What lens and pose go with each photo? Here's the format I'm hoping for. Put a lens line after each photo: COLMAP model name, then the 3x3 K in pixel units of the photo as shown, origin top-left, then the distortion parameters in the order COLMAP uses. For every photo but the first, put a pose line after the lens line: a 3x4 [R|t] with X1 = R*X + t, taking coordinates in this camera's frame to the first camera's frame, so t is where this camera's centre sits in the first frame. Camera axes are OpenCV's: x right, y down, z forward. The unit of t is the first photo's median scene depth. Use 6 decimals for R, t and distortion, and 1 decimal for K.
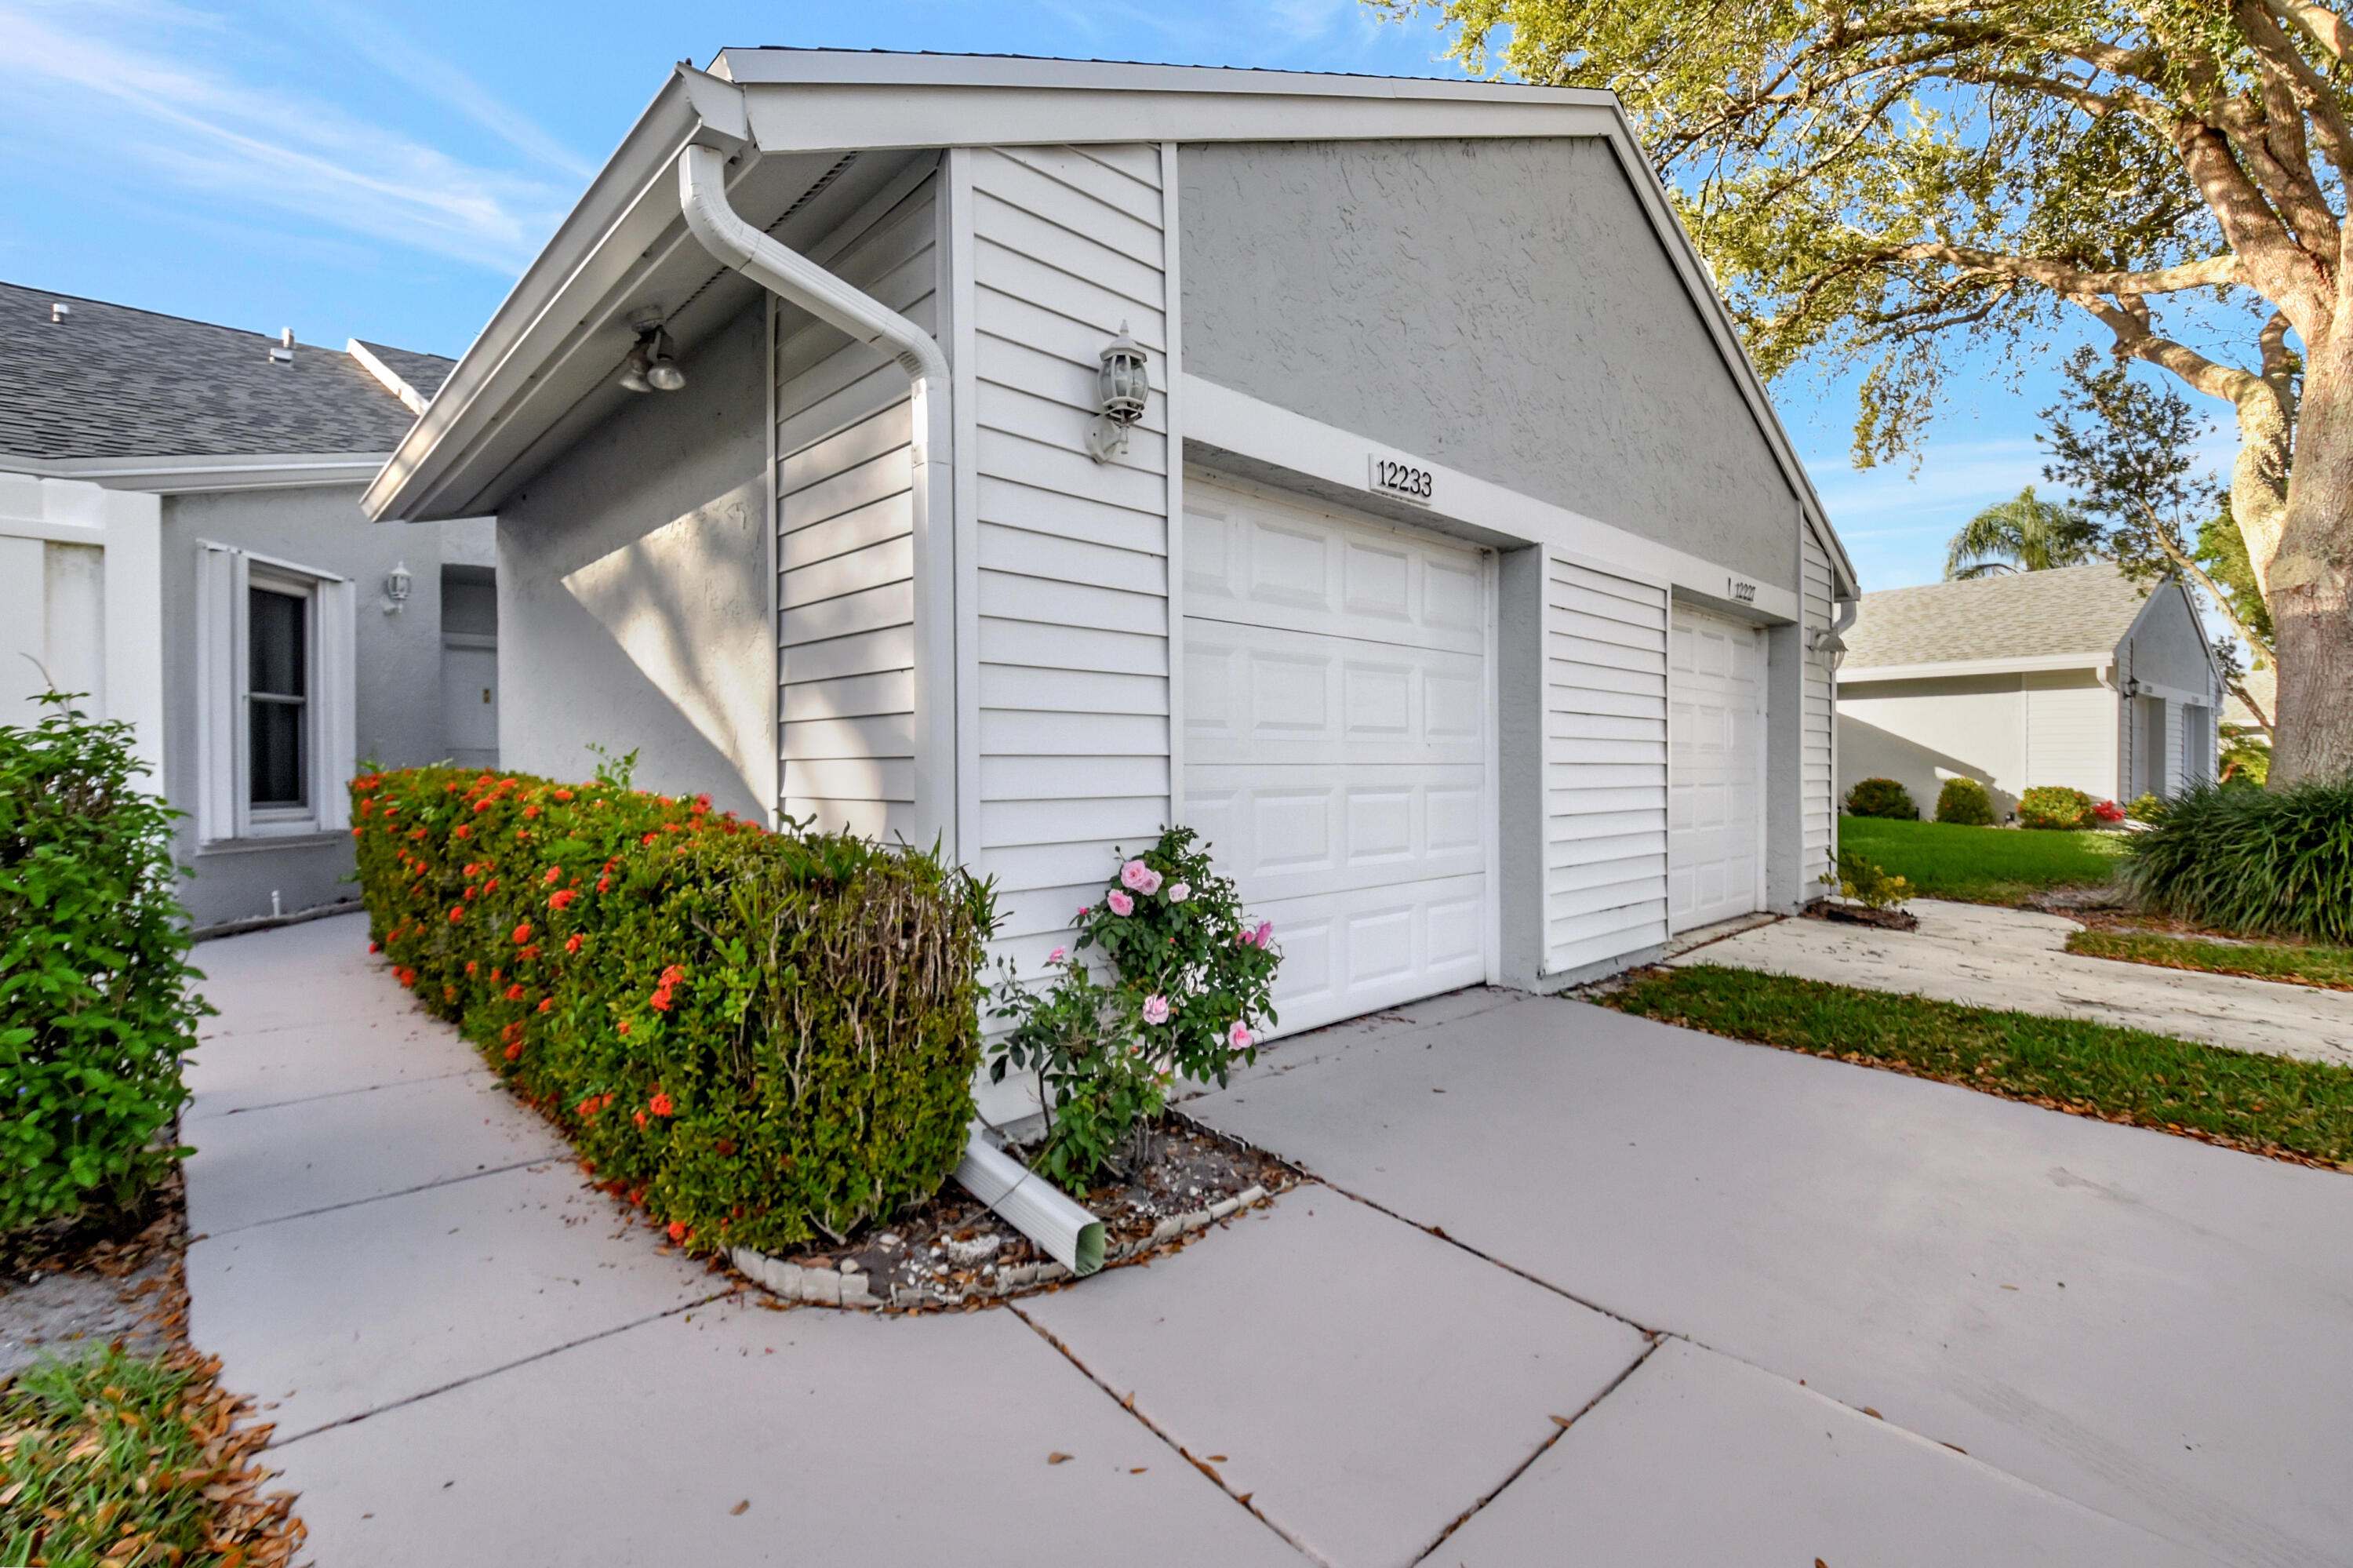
lens RADIAL K [[1050.0, 0, 1173.2], [0, 1050.0, 767.9], [0, 0, 1]] dist [-0.020861, -0.001019]
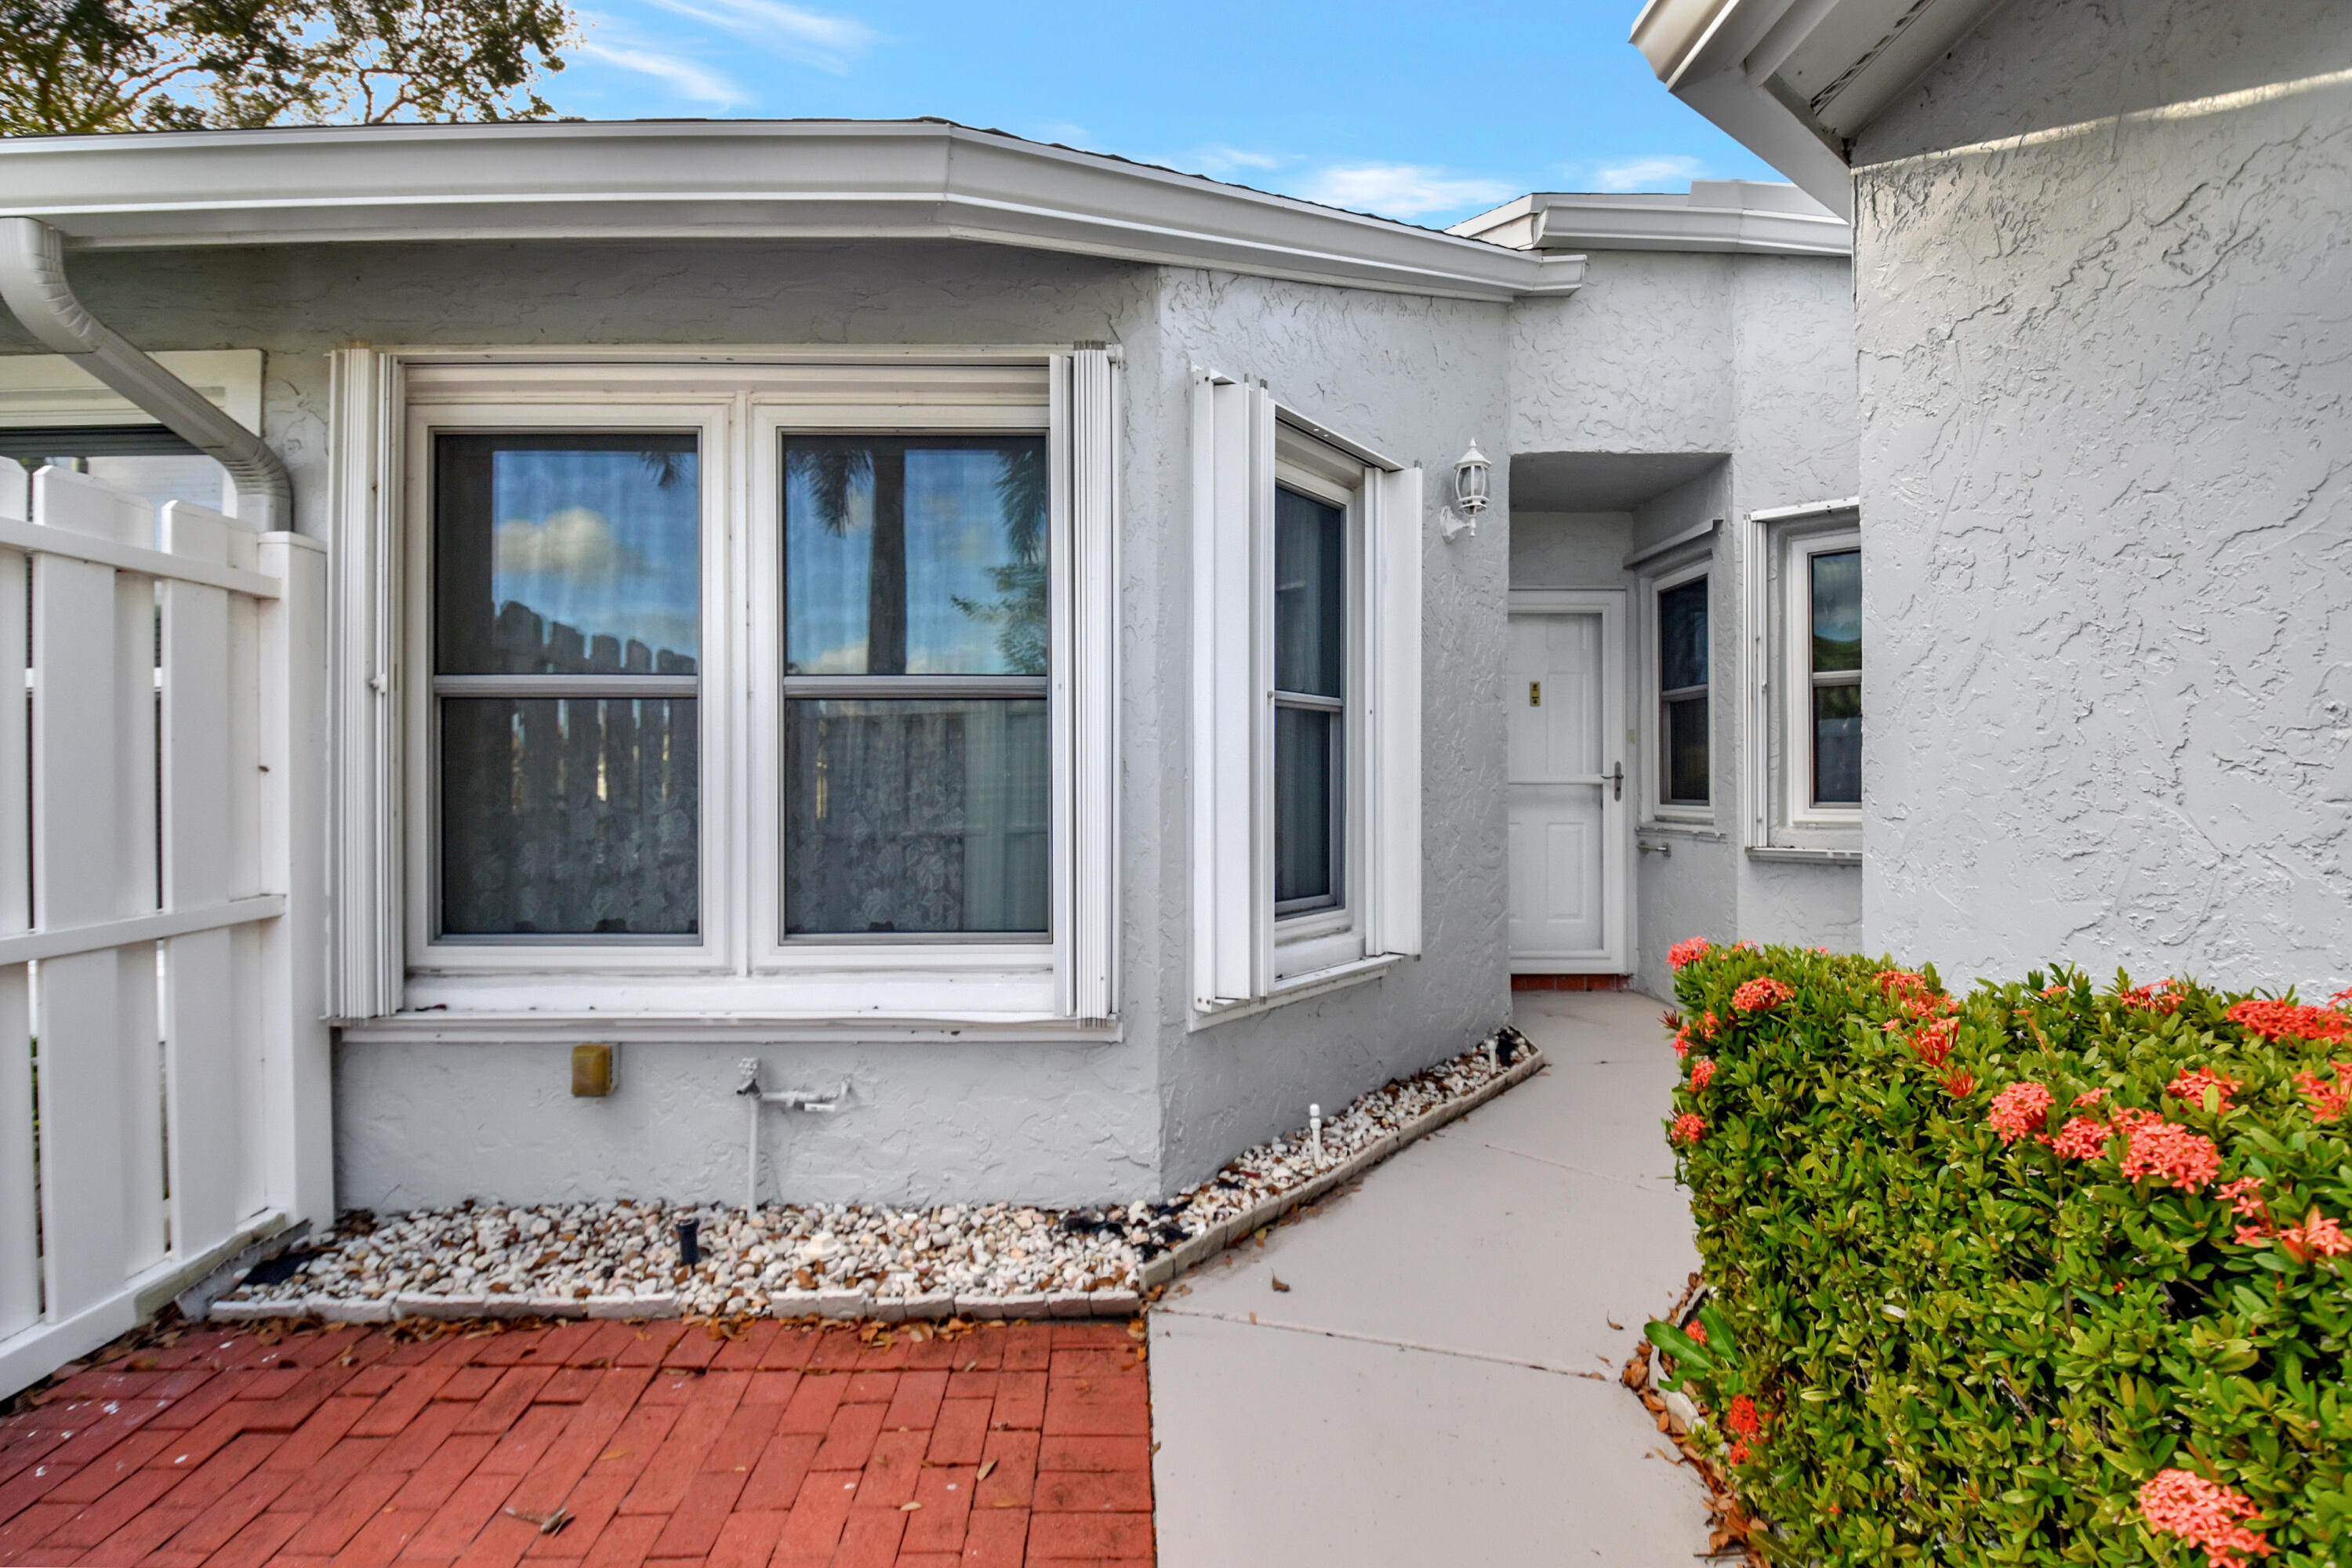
lens RADIAL K [[1049.5, 0, 1172.7], [0, 1049.5, 767.9], [0, 0, 1]] dist [-0.020861, -0.001019]
pose [[0.731602, -0.001801, -0.681730, -0.496325], [-0.003363, 0.999975, -0.006251, -0.026811], [0.681724, 0.006866, 0.731577, 0.507917]]
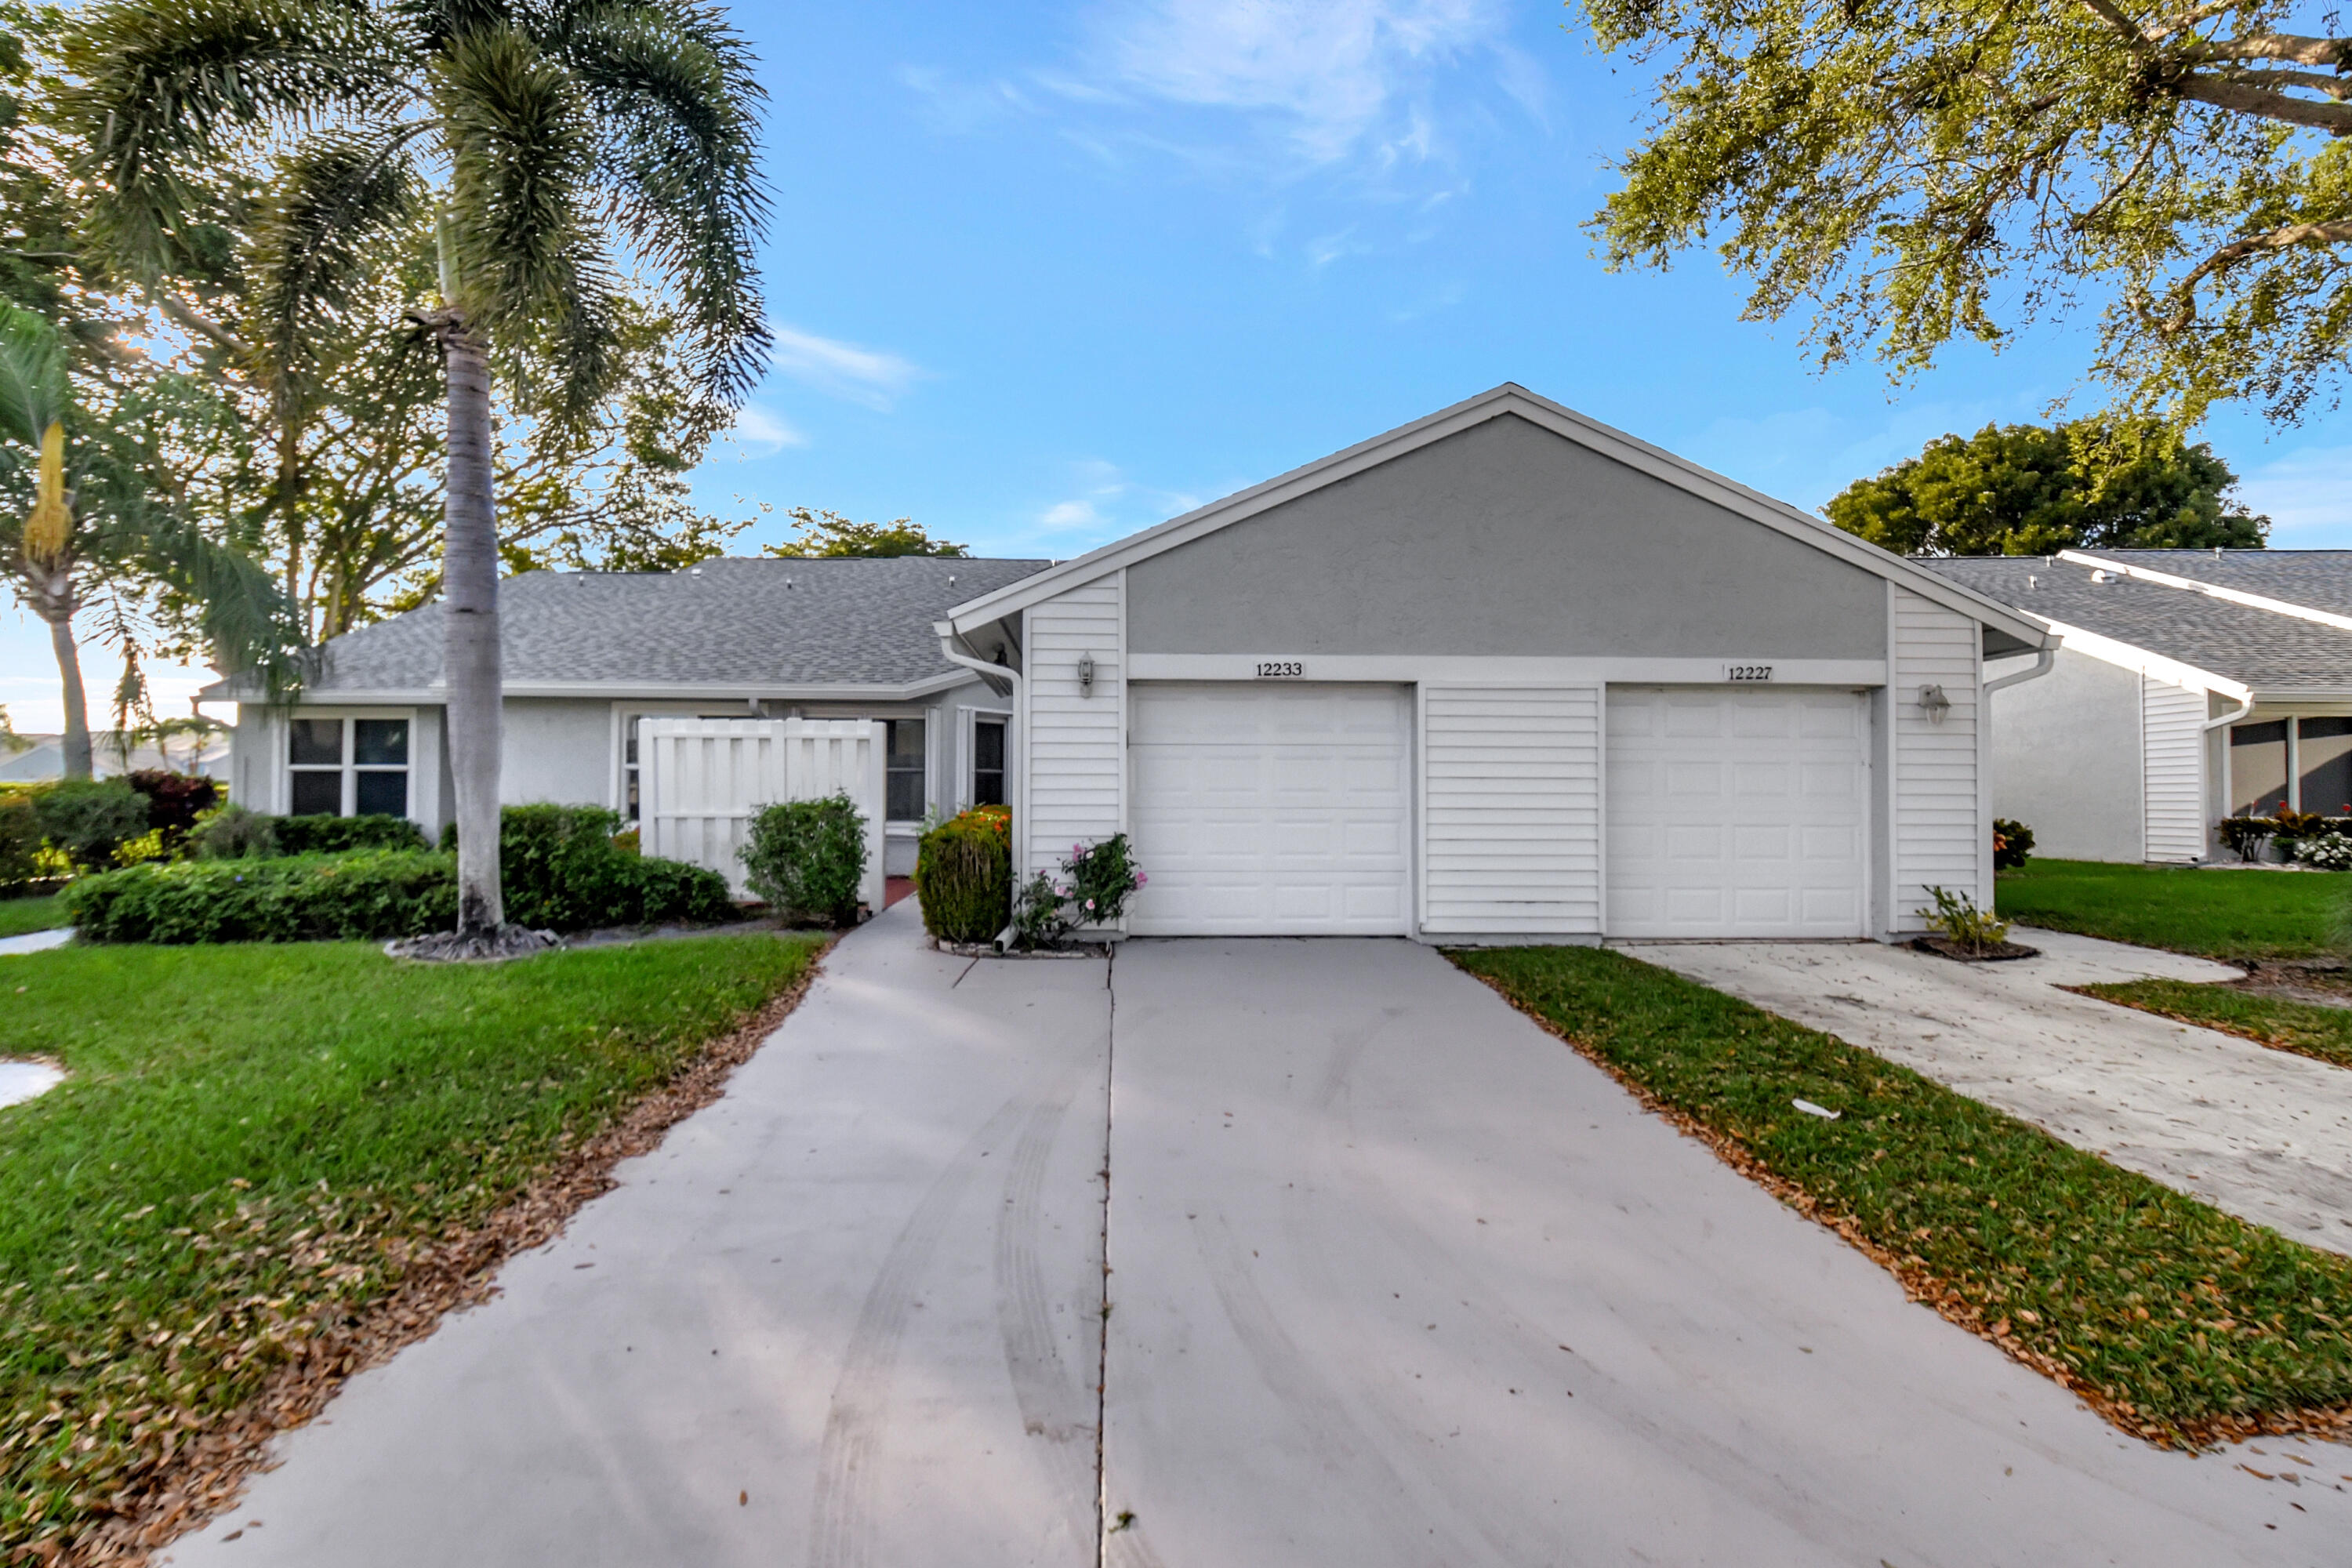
lens RADIAL K [[1049.5, 0, 1172.7], [0, 1049.5, 767.9], [0, 0, 1]] dist [-0.020861, -0.001019]
pose [[0.755504, -0.016081, -0.654947, 1.610713], [0.006728, 0.999836, -0.016787, -0.061019], [0.655110, 0.008276, 0.755489, -0.784140]]
